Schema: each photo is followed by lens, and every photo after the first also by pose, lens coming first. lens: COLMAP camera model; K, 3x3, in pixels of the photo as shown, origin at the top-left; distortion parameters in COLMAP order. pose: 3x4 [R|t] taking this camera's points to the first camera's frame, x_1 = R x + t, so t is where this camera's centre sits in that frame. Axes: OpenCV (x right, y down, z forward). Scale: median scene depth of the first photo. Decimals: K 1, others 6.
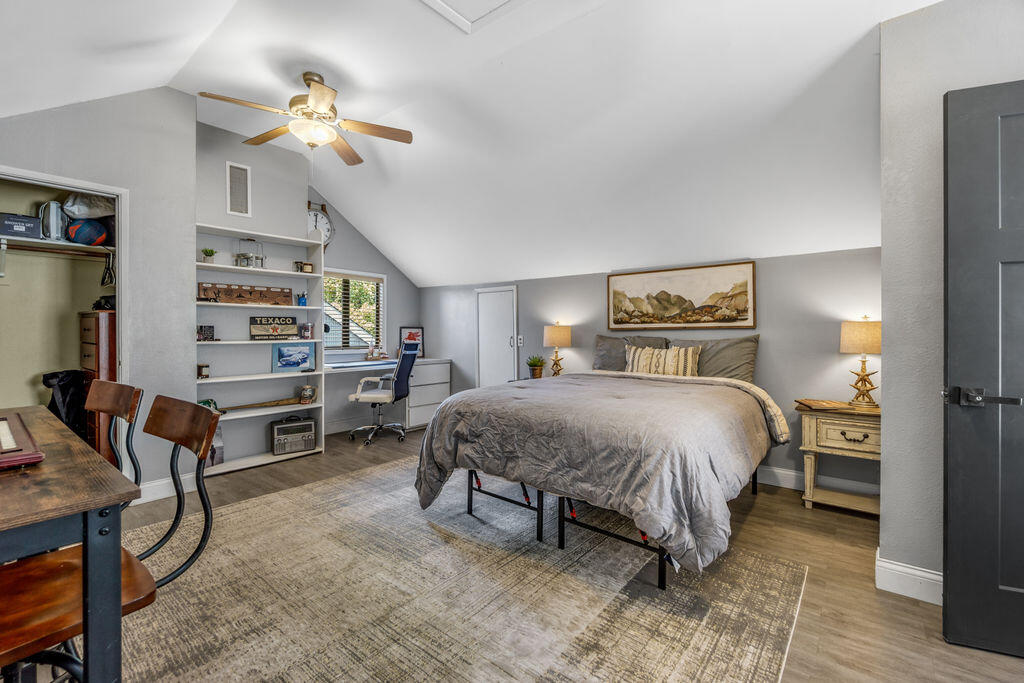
lens RADIAL K [[449.5, 0, 522.6], [0, 449.5, 342.7], [0, 0, 1]] dist [-0.002381, 0.000536]
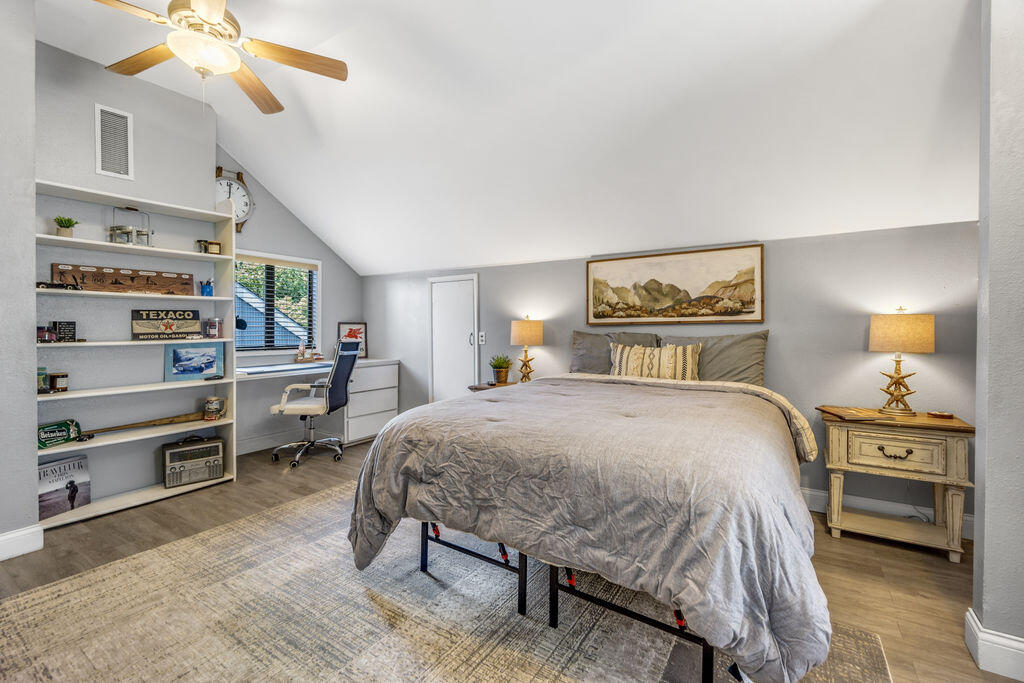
lens RADIAL K [[449.5, 0, 519.9], [0, 449.5, 322.7], [0, 0, 1]] dist [-0.002381, 0.000536]
pose [[0.994725, -0.003108, 0.102534, -0.029783], [0.006618, 0.999403, -0.033908, -0.005692], [-0.102367, 0.034408, 0.994151, 0.197256]]
